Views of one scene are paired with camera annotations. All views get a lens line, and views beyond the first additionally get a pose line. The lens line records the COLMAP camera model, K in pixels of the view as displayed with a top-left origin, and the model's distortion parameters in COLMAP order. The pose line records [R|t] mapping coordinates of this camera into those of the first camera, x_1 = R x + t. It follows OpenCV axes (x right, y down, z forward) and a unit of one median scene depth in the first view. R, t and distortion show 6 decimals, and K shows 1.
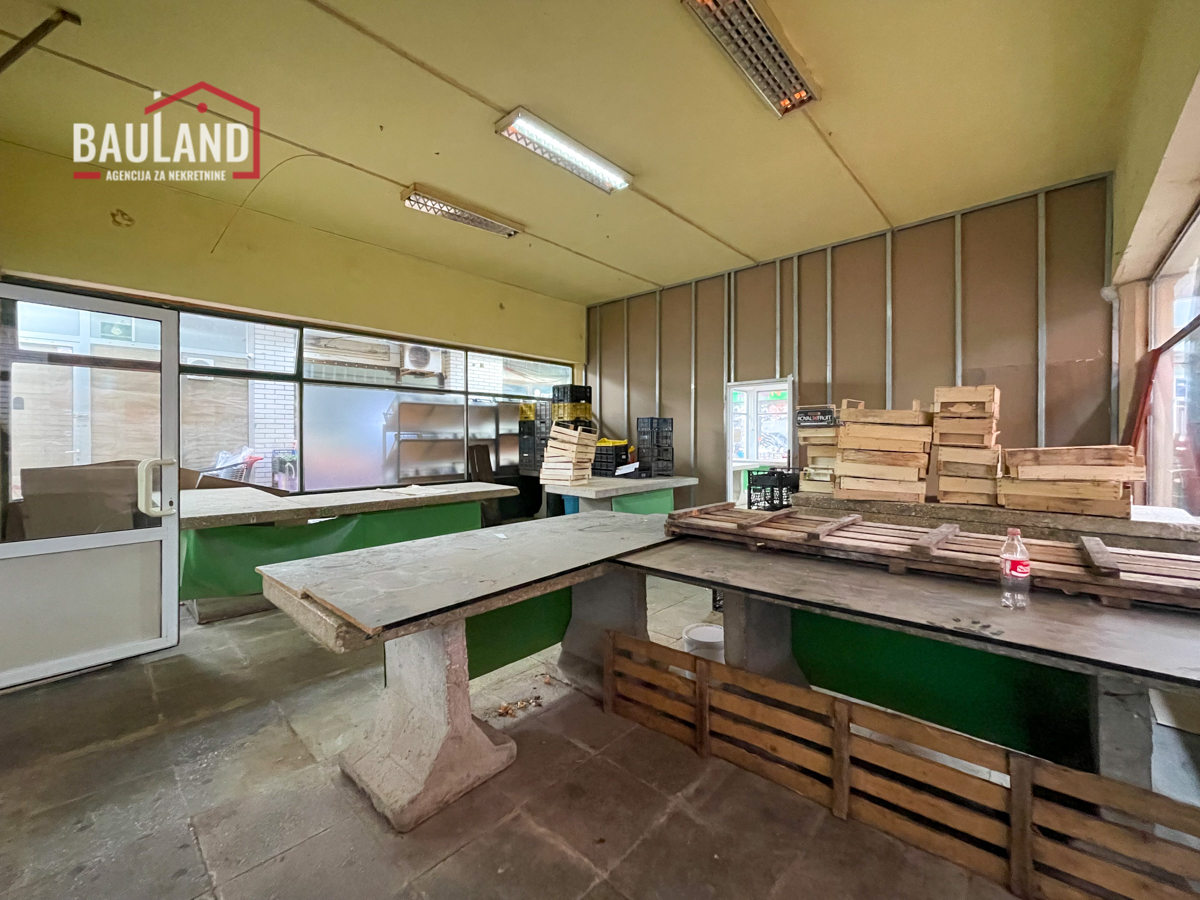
lens RADIAL K [[491.8, 0, 588.1], [0, 491.8, 444.5], [0, 0, 1]] dist [0.000389, -0.002392]
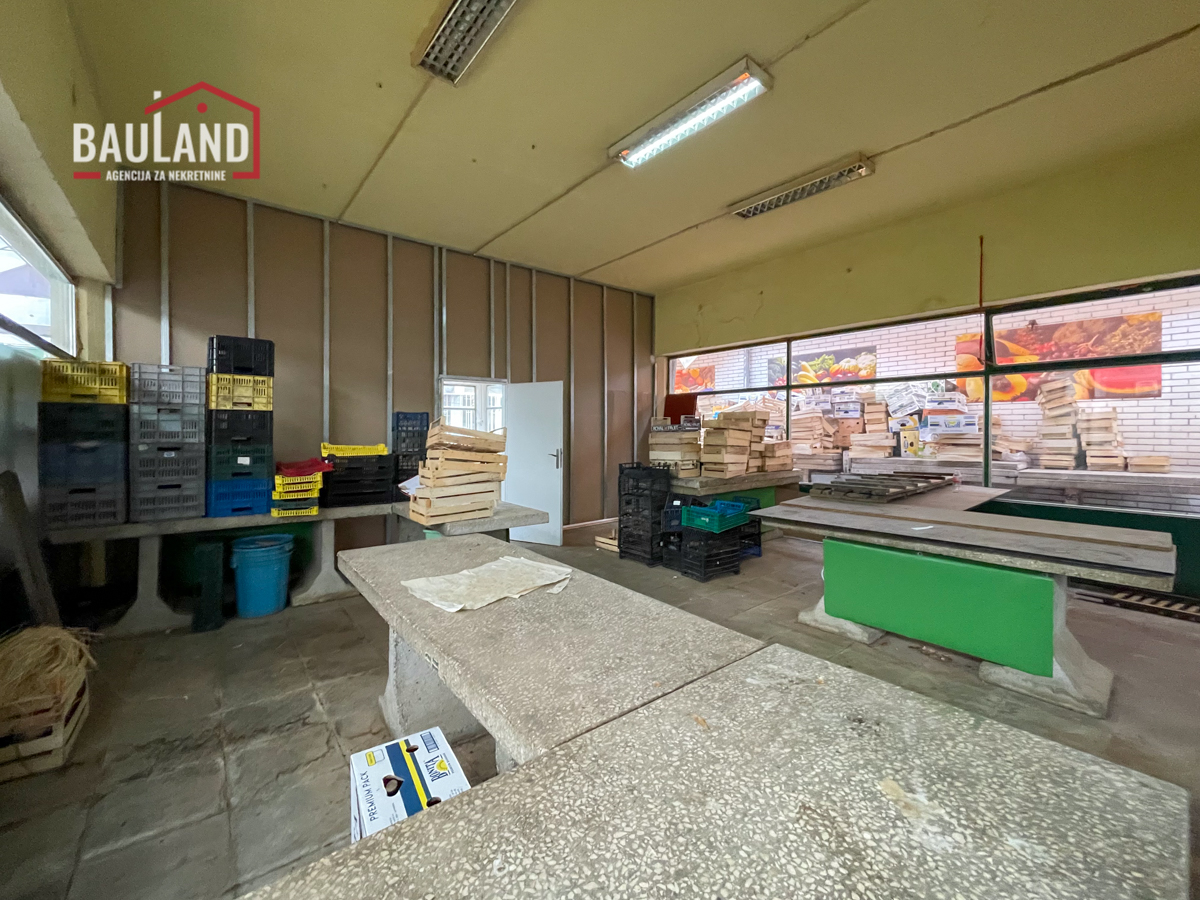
lens RADIAL K [[487.2, 0, 600.0], [0, 487.2, 450.0], [0, 0, 1]] dist [-0.000416, 0.000277]
pose [[0.129981, -0.042520, 0.990604, -0.849621], [0.014073, 0.999059, 0.041037, -0.037104], [-0.991417, 0.008607, 0.130457, 0.958507]]
